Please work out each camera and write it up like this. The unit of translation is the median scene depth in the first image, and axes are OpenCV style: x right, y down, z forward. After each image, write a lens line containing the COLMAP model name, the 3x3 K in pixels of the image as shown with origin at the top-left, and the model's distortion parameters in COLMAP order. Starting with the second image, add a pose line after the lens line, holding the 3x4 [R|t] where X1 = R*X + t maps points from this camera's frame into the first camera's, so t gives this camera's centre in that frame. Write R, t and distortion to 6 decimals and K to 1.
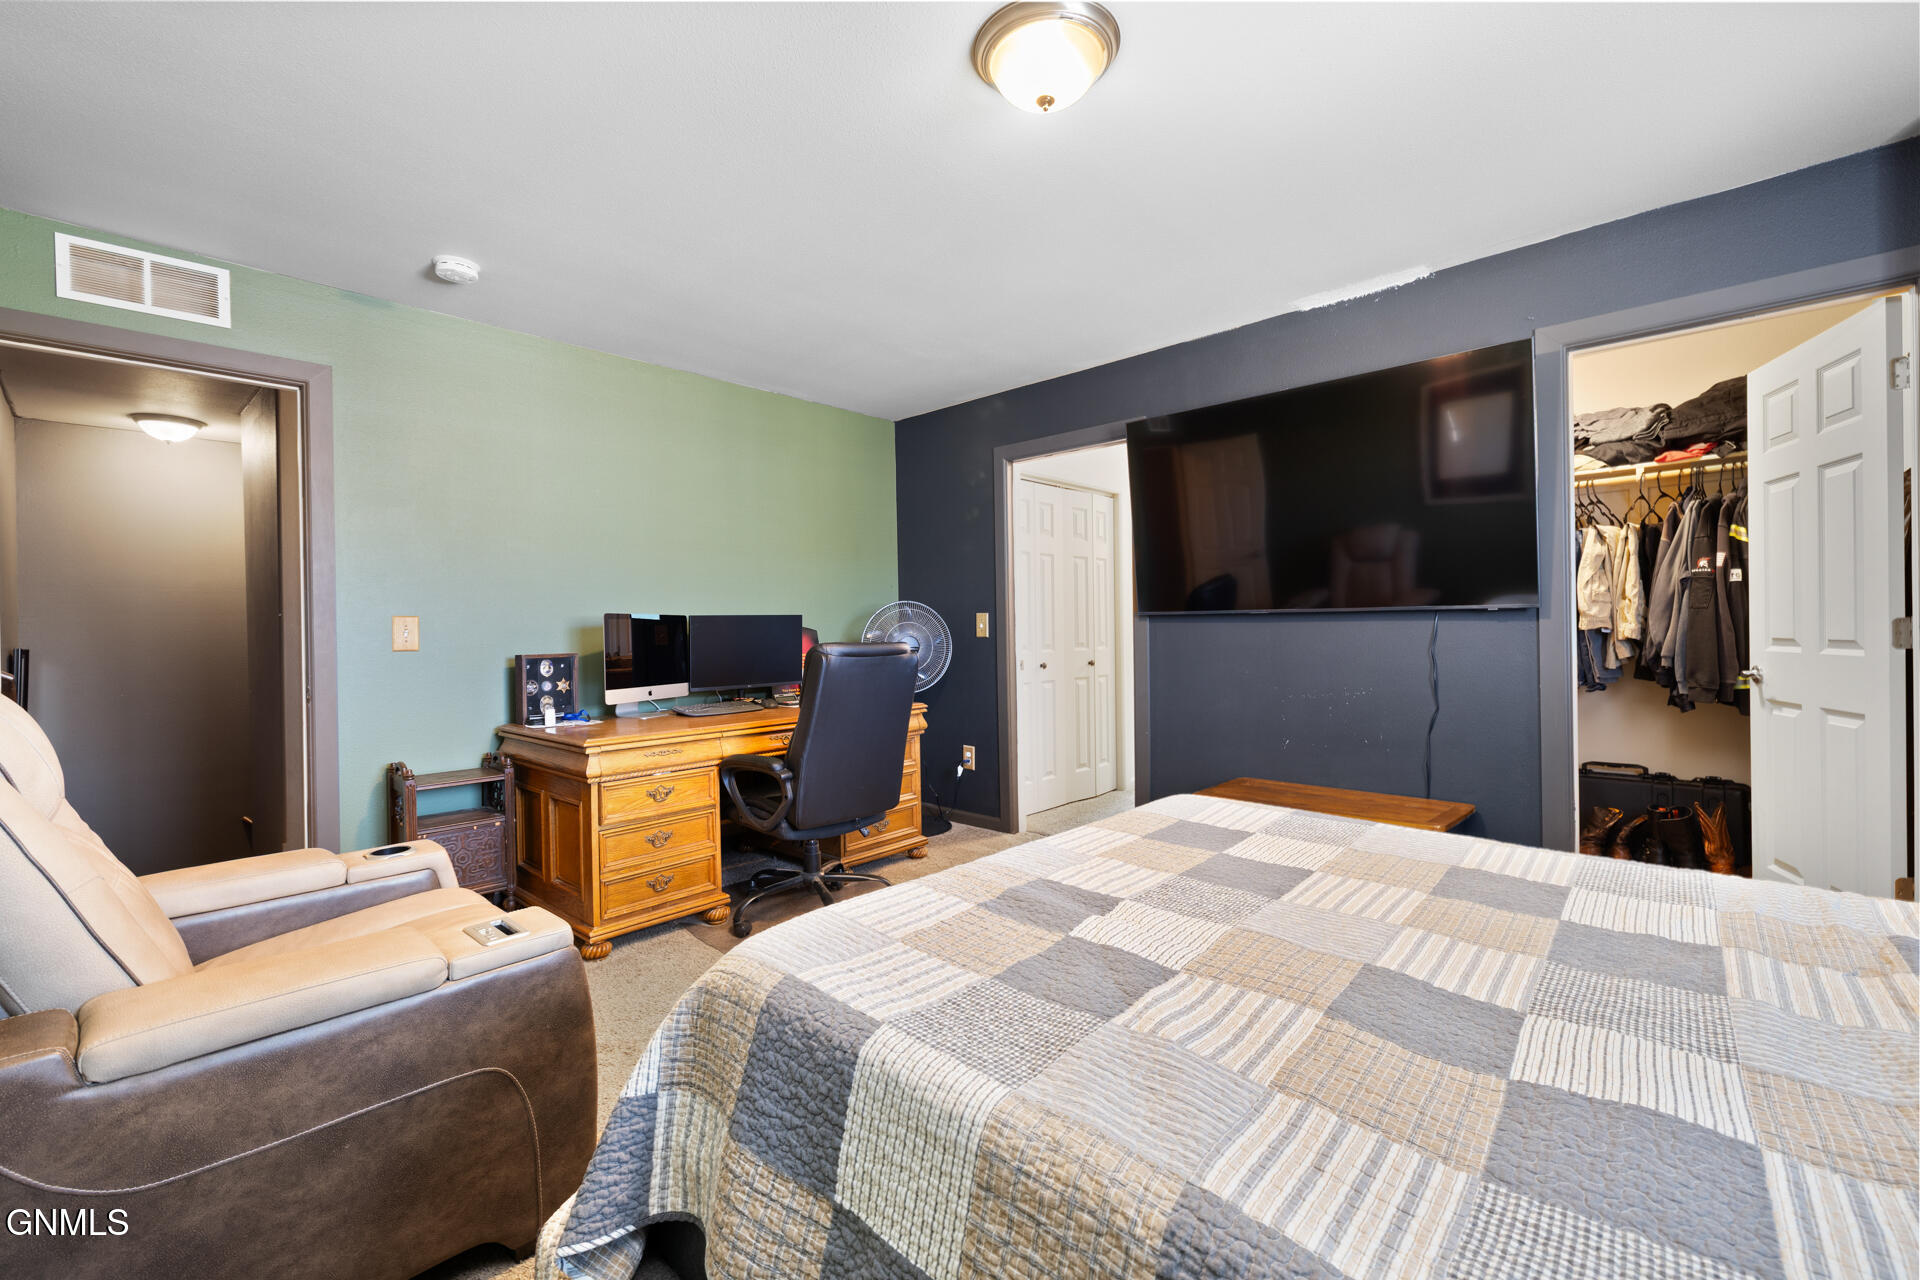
lens RADIAL K [[809.1, 0, 962.3], [0, 809.1, 637.5], [0, 0, 1]] dist [0.001553, 0.000276]
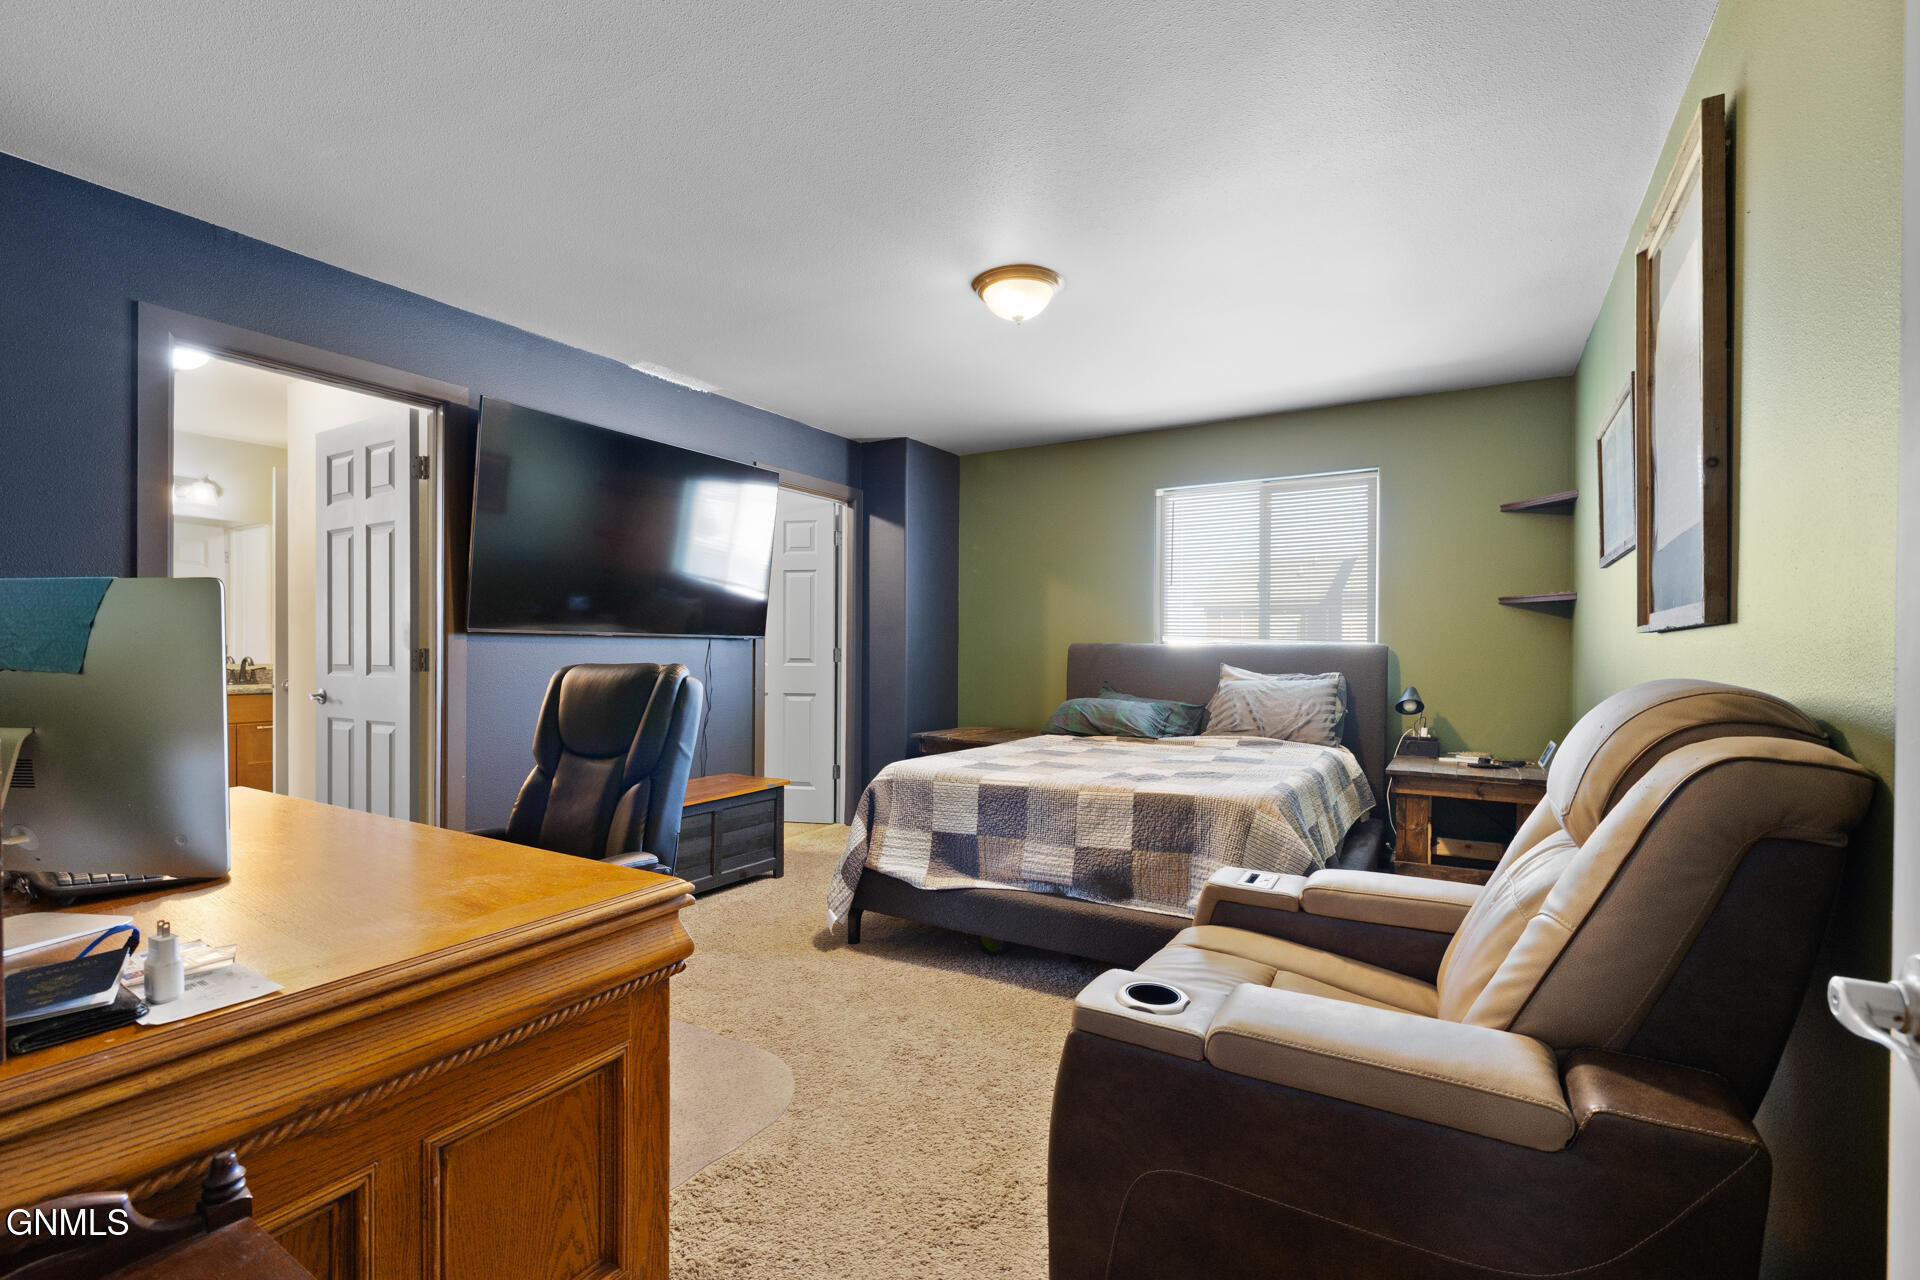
lens RADIAL K [[834.2, 0, 960.0], [0, 834.2, 640.0], [0, 0, 1]] dist [0.000293, 0.000045]
pose [[-0.177267, 0.027539, 0.983777, -0.805466], [0.003114, 0.999619, -0.027422, 0.010505], [-0.984158, -0.001798, -0.177285, 0.764907]]
